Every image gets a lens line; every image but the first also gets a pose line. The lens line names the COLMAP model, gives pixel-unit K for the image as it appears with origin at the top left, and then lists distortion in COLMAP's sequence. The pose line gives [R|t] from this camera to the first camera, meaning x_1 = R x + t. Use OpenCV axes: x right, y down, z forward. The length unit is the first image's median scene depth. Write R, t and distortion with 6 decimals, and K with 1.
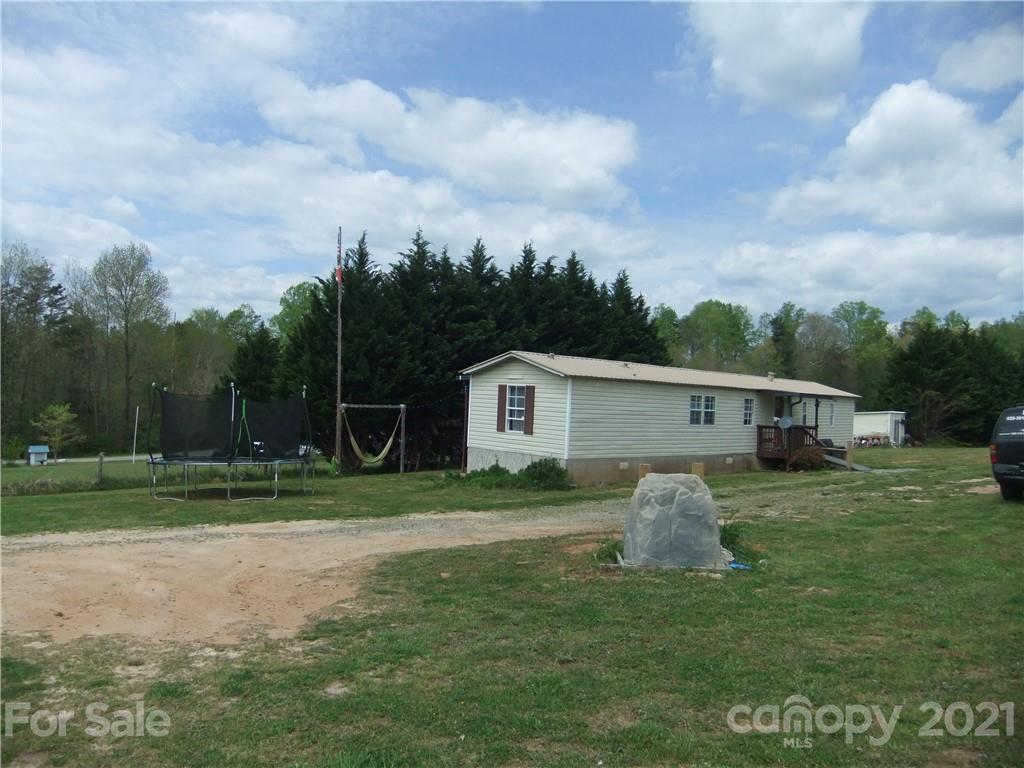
lens RADIAL K [[777.8, 0, 499.3], [0, 777.8, 367.5], [0, 0, 1]] dist [-0.101919, 0.100286]
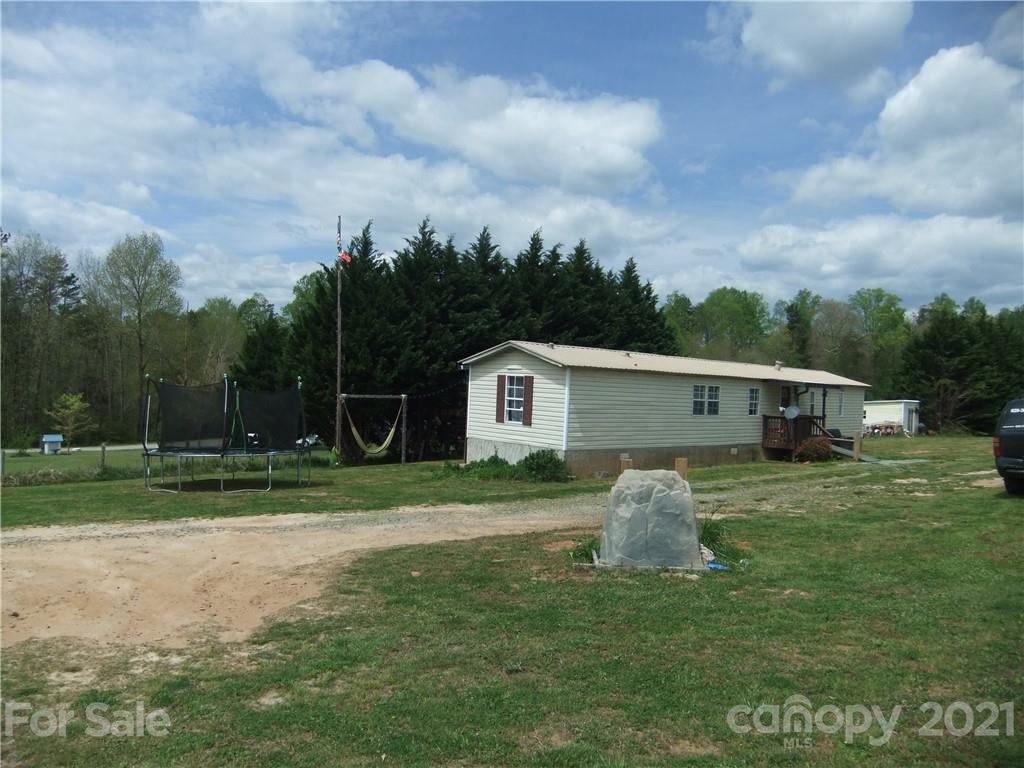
lens RADIAL K [[777.8, 0, 499.3], [0, 777.8, 367.5], [0, 0, 1]] dist [-0.101919, 0.100286]
pose [[0.999805, -0.001468, -0.019697, 0.017613], [0.001775, 0.999877, 0.015567, -0.002241], [0.019672, -0.015598, 0.999685, 0.009466]]
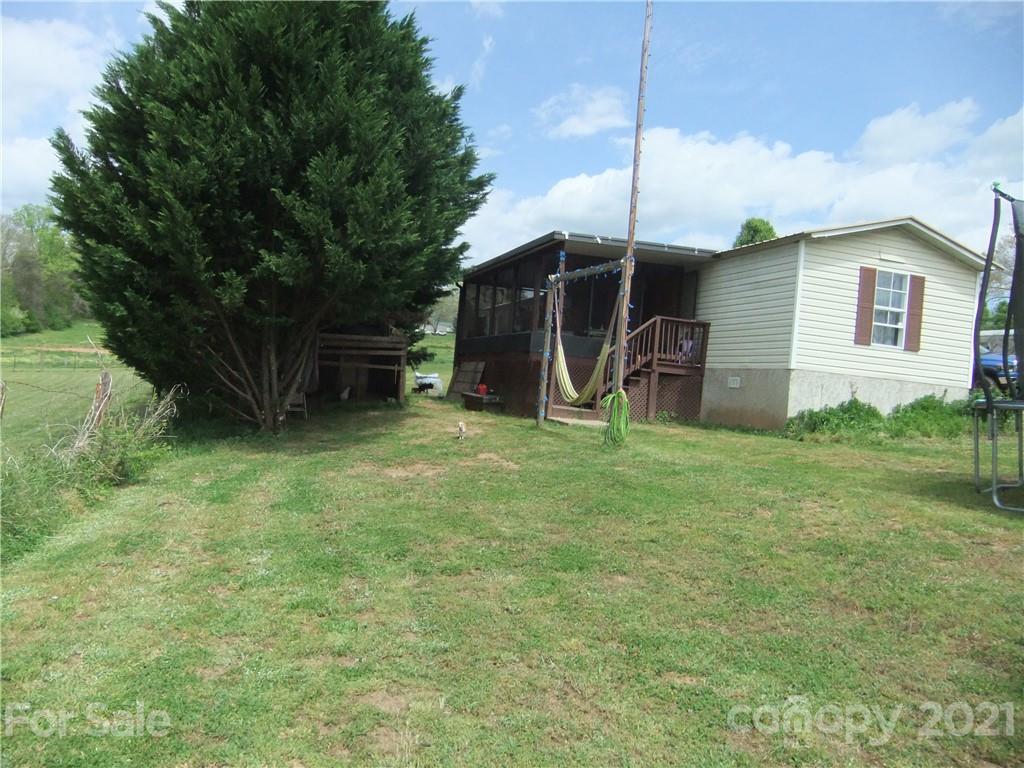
lens RADIAL K [[777.6, 0, 490.7], [0, 777.6, 373.0], [0, 0, 1]] dist [-0.085925, 0.079173]
pose [[0.464301, 0.003980, 0.885668, -0.555847], [-0.100334, 0.993789, 0.048133, 0.088247], [-0.879976, -0.111210, 0.461817, 0.823963]]
